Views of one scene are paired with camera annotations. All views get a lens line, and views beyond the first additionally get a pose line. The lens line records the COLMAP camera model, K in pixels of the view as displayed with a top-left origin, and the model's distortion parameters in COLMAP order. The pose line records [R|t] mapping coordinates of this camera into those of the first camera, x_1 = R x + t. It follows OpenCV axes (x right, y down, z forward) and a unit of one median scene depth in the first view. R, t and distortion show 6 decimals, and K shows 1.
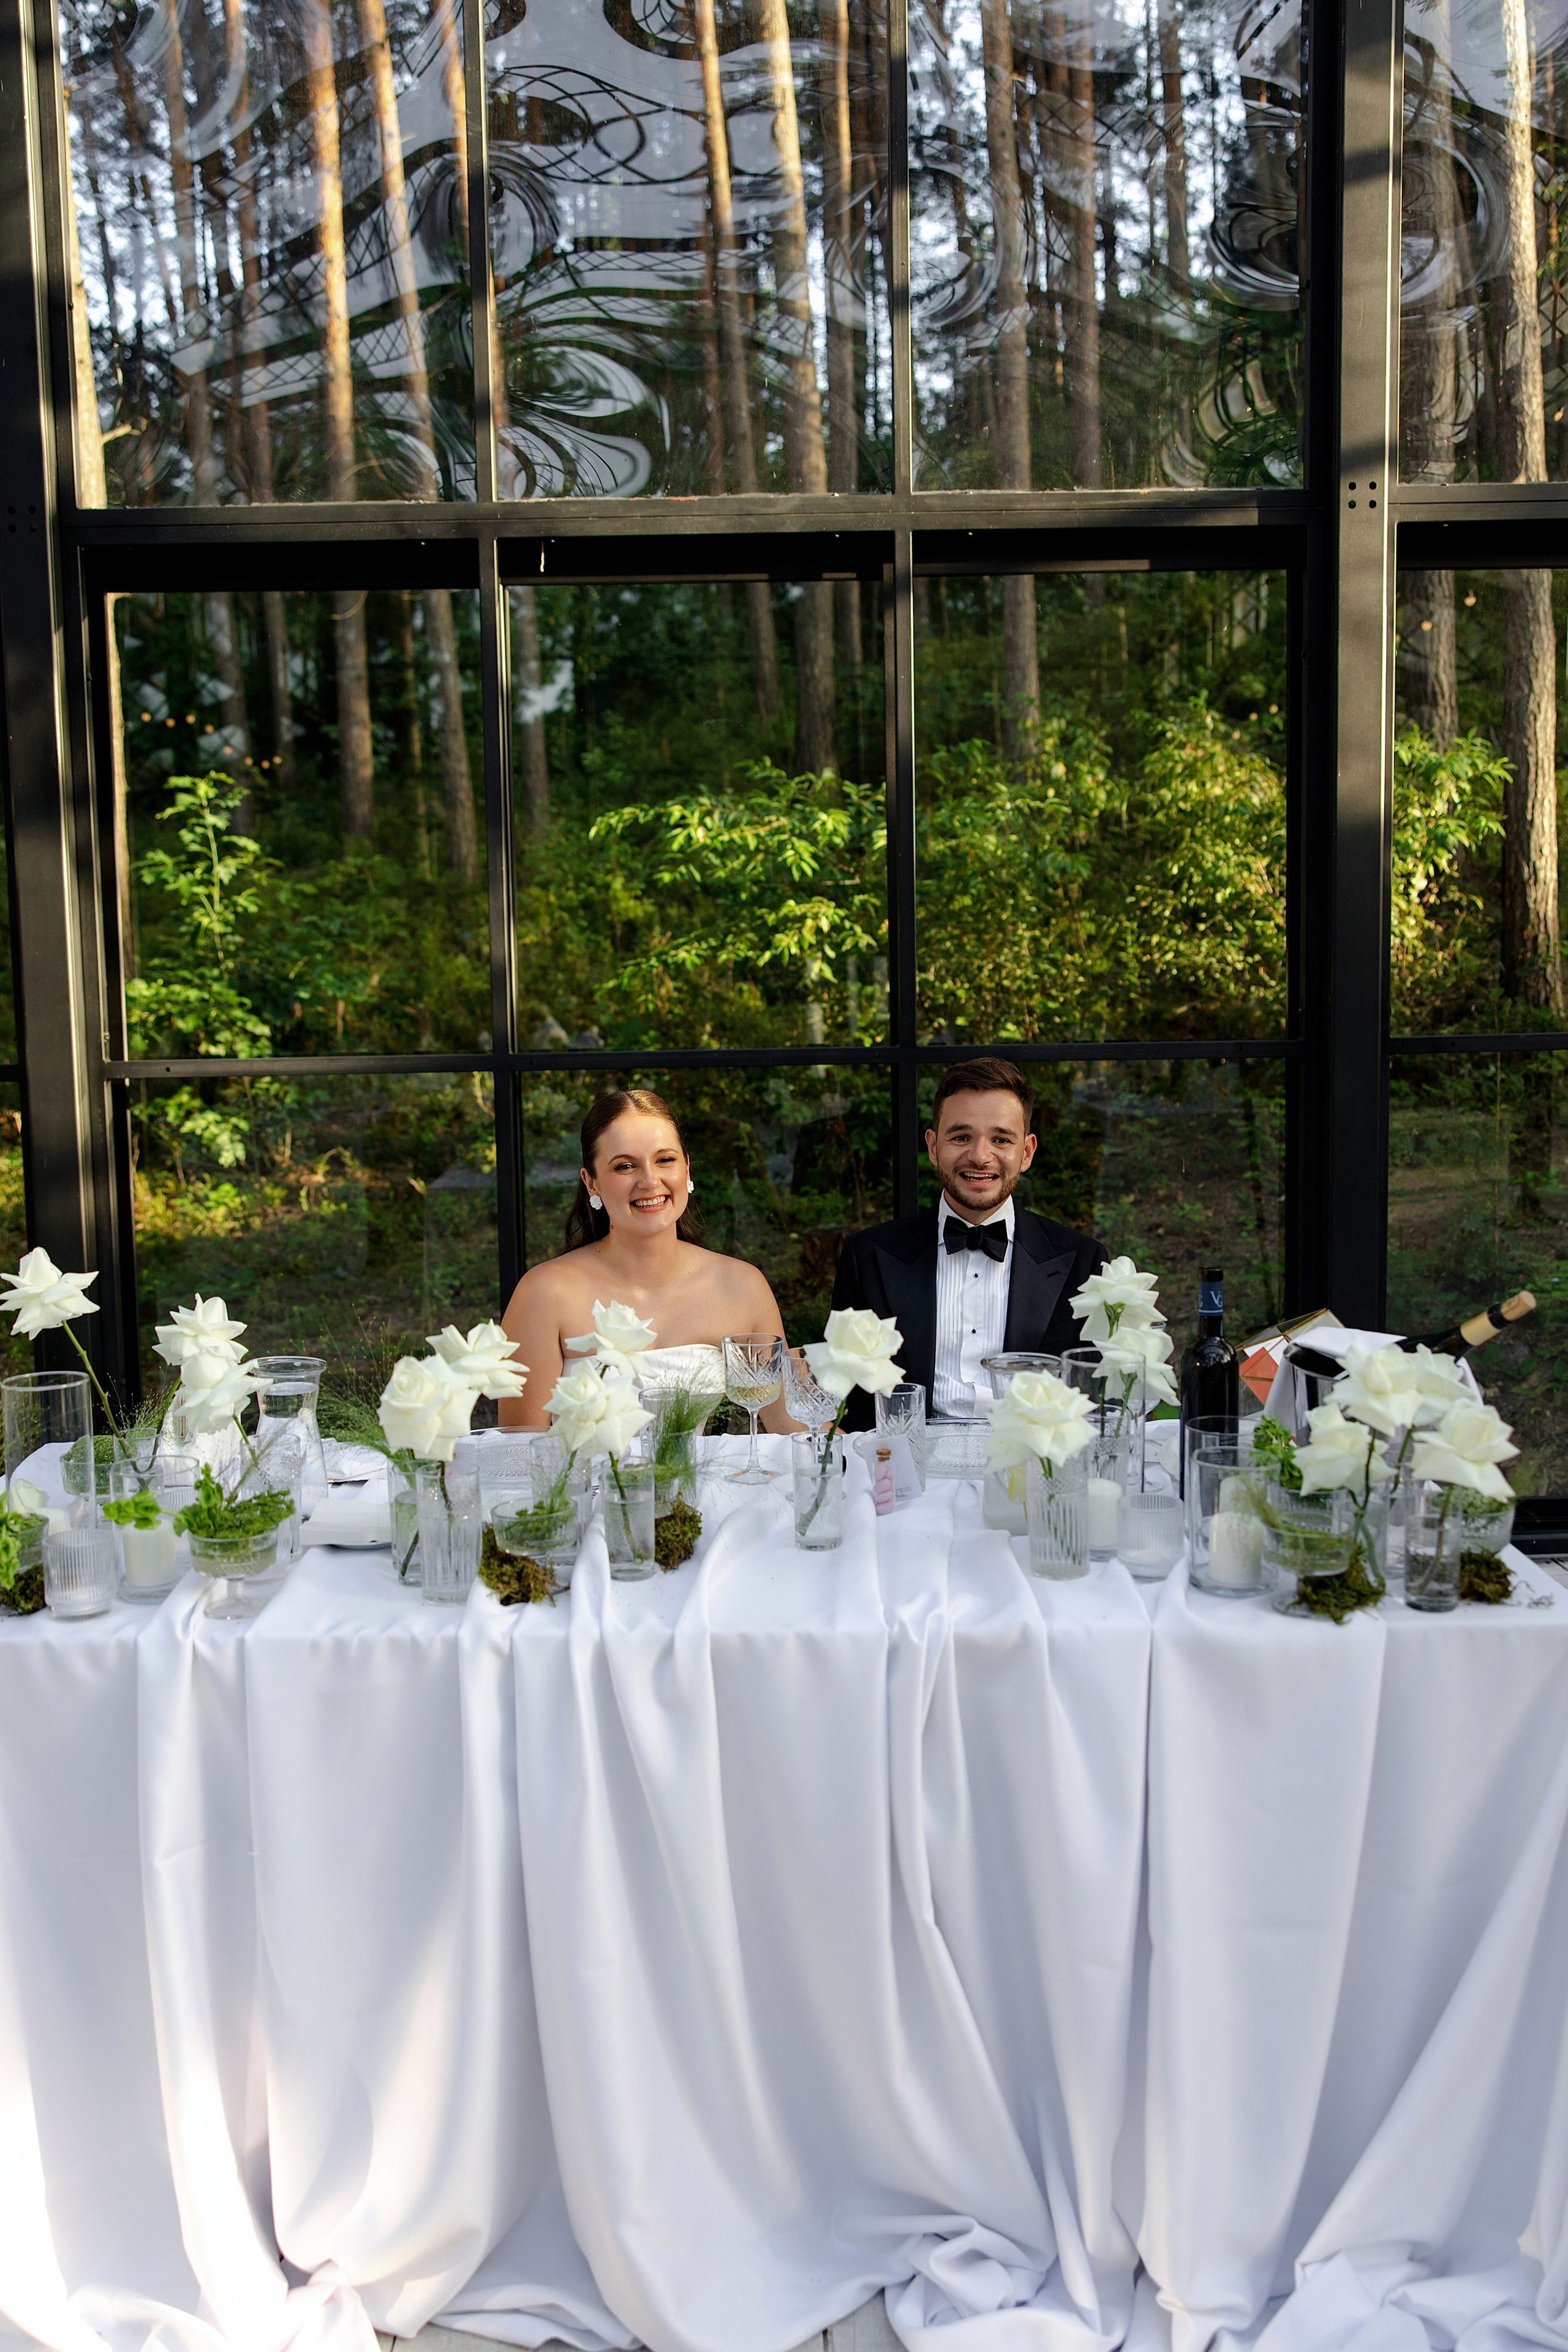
lens RADIAL K [[2077.6, 0, 728.0], [0, 2077.6, 1181.8], [0, 0, 1]] dist [-0.010172, -0.000910]
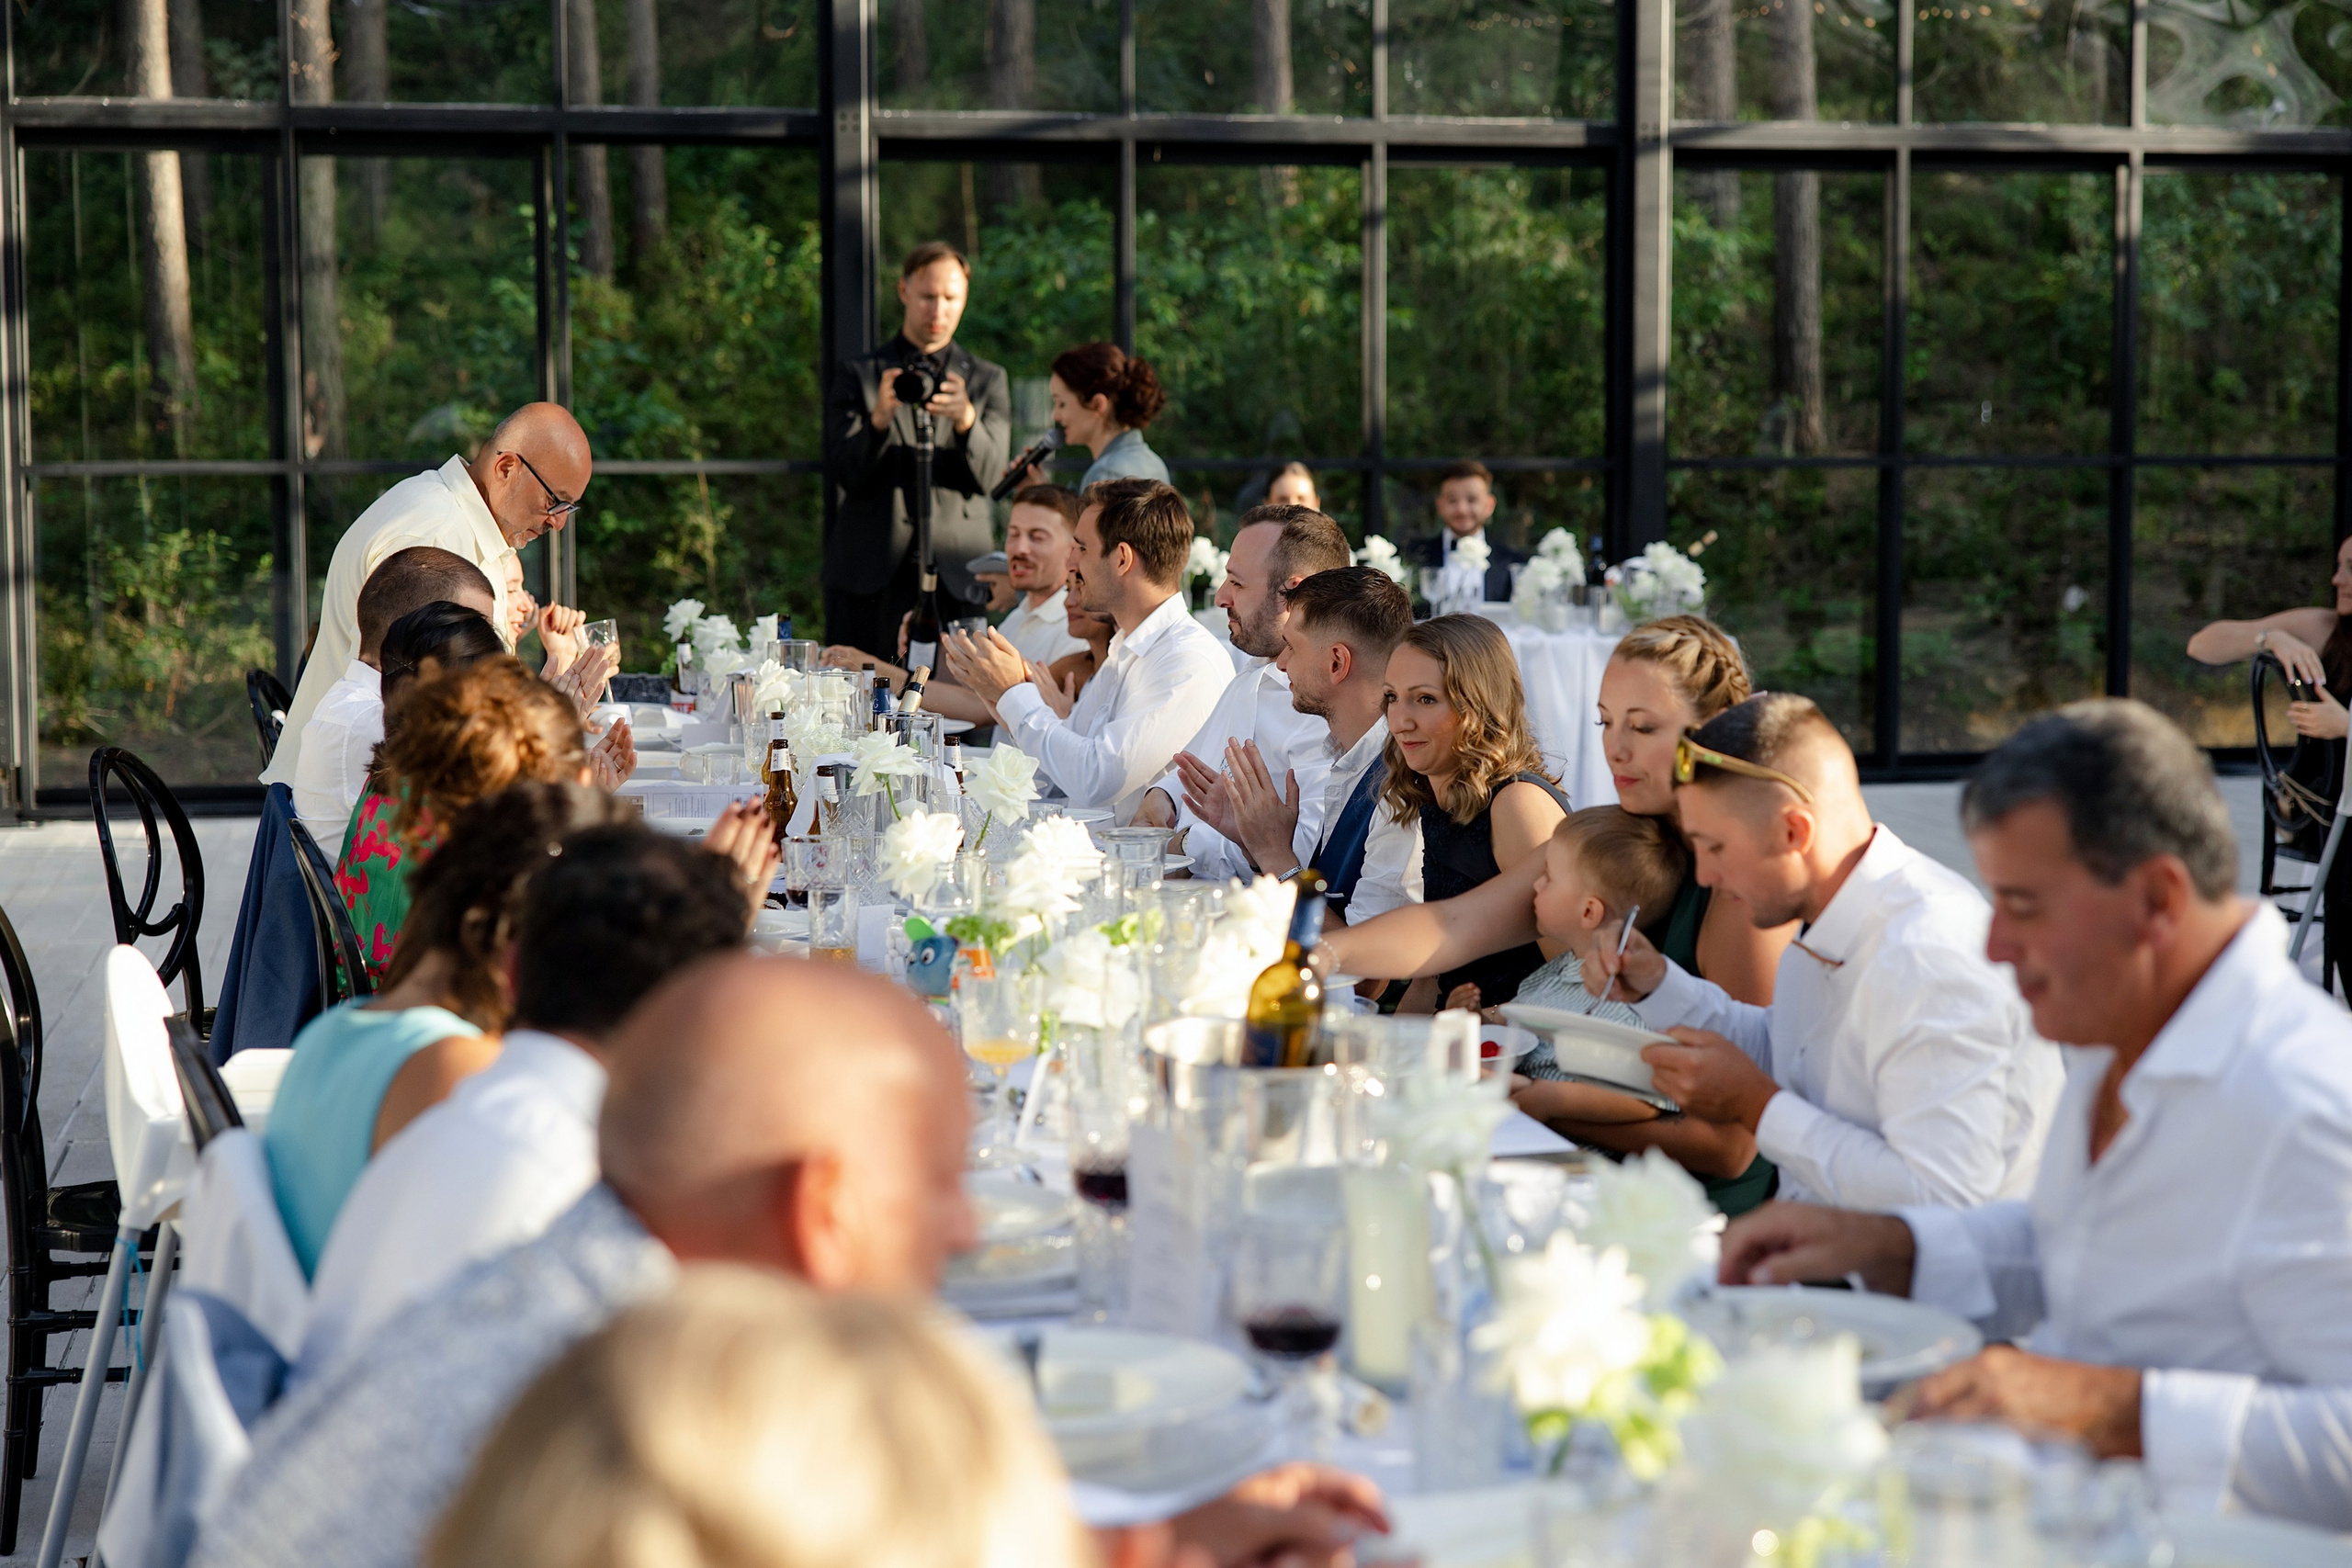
lens RADIAL K [[6439.3, 0, 1176.0], [0, 6439.3, 784.0], [0, 0, 1]] dist [-0.018358, -0.121895]
pose [[0.974923, 0.006602, 0.222445, -2.088505], [0.003258, 0.999029, -0.043928, 0.721354], [-0.222520, 0.043551, 0.973955, -6.767383]]
